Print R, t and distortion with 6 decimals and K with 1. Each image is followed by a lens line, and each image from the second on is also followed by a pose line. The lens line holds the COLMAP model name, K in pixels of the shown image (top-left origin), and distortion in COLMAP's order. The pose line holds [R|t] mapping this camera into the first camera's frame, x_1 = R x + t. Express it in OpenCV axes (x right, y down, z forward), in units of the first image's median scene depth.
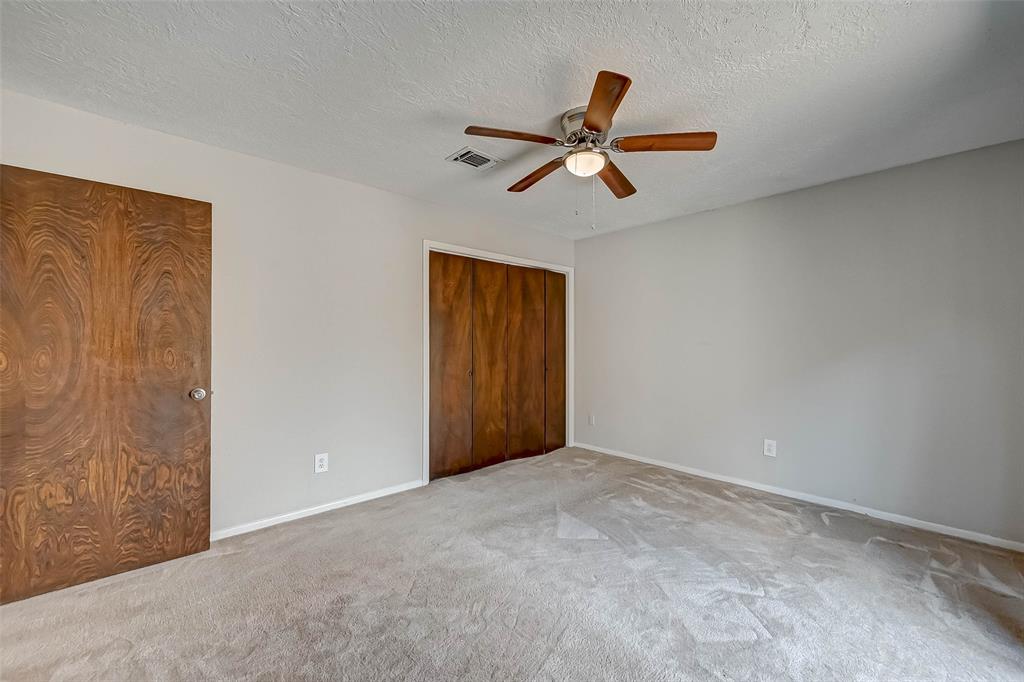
lens RADIAL K [[430.9, 0, 513.5], [0, 430.9, 340.4], [0, 0, 1]] dist [-0.003516, 0.001857]
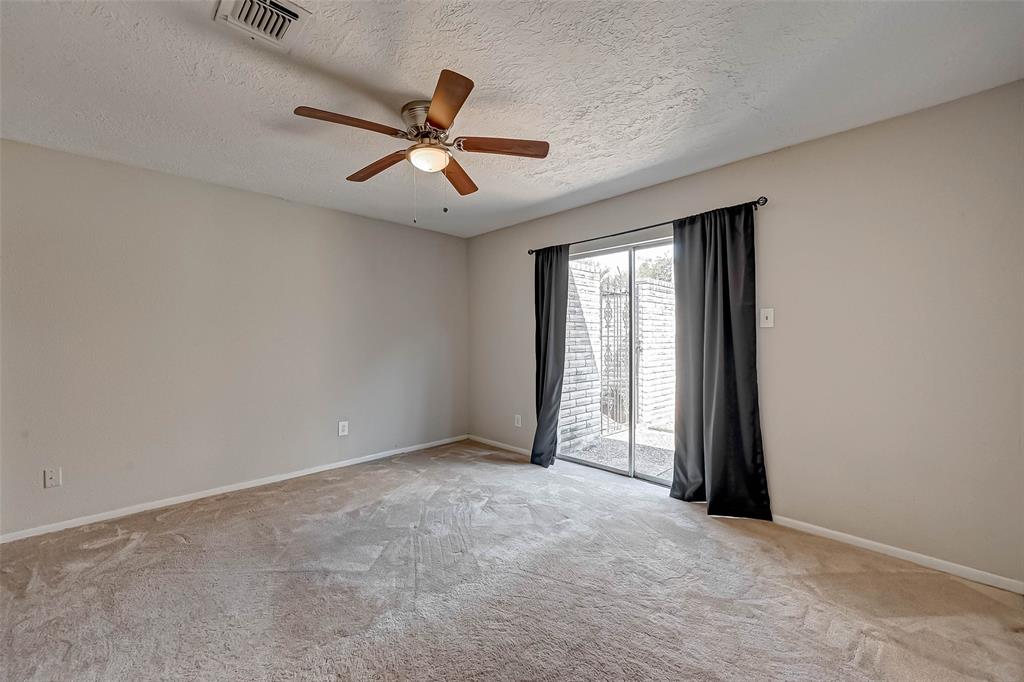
lens RADIAL K [[430.9, 0, 513.2], [0, 430.9, 339.2], [0, 0, 1]] dist [-0.003516, 0.001857]
pose [[-0.084366, -0.005139, 0.996422, -0.762890], [0.000095, 0.999987, 0.005165, -0.000904], [-0.996435, 0.000530, -0.084364, 0.788011]]
